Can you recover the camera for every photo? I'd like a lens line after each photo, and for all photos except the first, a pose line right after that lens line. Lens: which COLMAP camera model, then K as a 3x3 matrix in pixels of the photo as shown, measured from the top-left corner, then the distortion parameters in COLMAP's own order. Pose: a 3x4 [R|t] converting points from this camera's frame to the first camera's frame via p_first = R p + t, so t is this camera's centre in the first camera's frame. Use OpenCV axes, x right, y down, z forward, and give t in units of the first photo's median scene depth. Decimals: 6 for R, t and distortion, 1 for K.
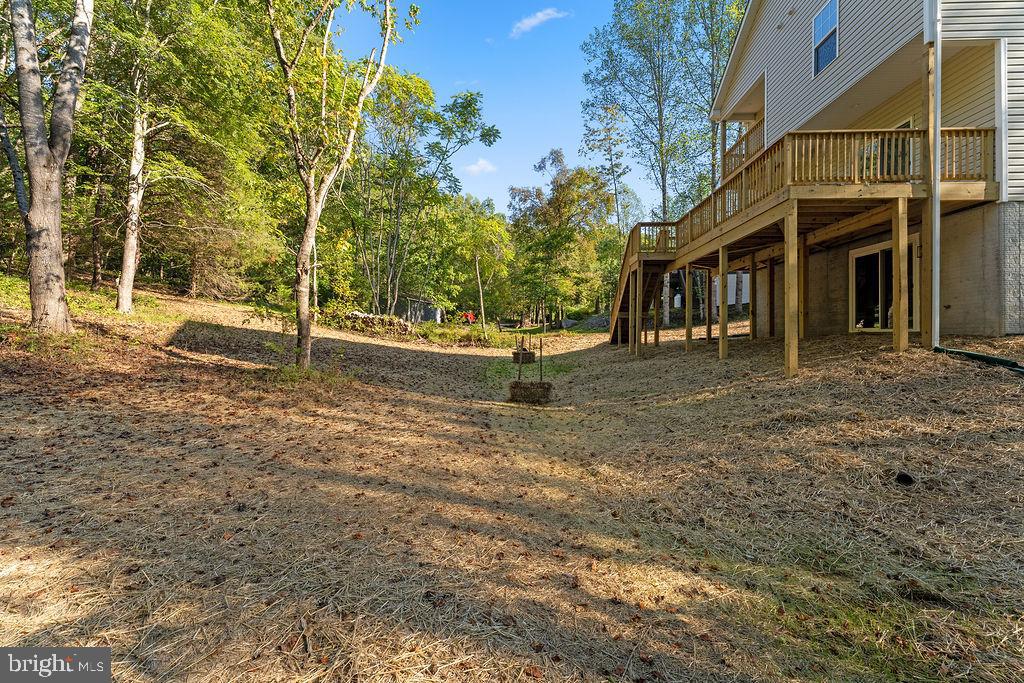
lens RADIAL K [[411.5, 0, 513.8], [0, 411.5, 335.6], [0, 0, 1]] dist [0.002731, -0.000814]
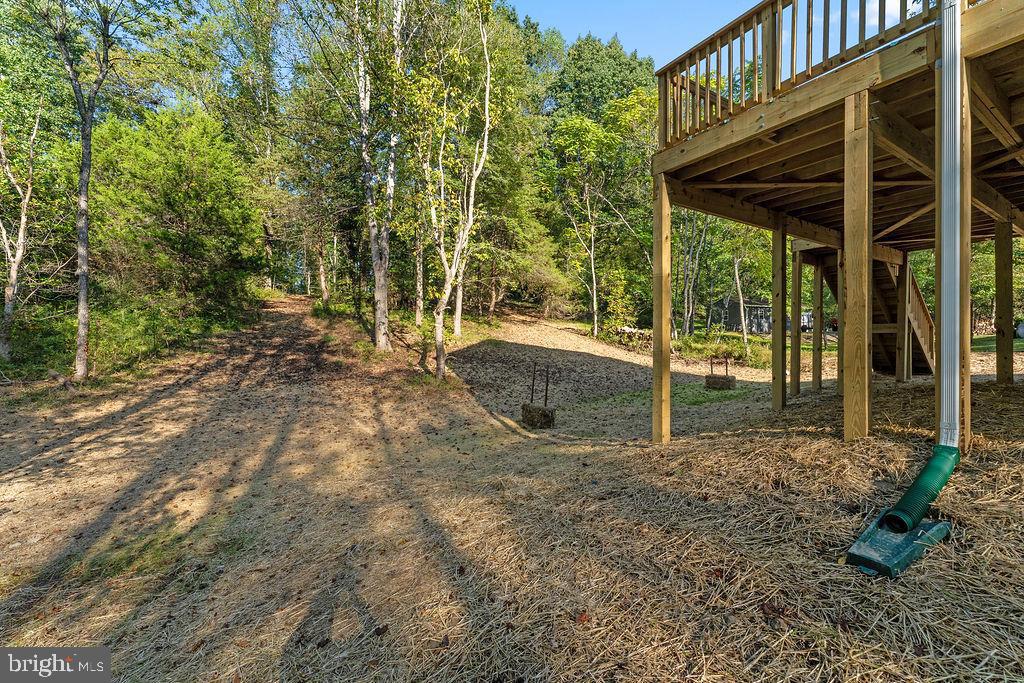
lens RADIAL K [[411.5, 0, 512.3], [0, 411.5, 341.5], [0, 0, 1]] dist [0.002731, -0.000814]
pose [[0.565985, 0.004119, -0.824405, 0.918957], [-0.002546, 0.999991, 0.003248, -0.060037], [0.824412, 0.000261, 0.565990, 0.375775]]
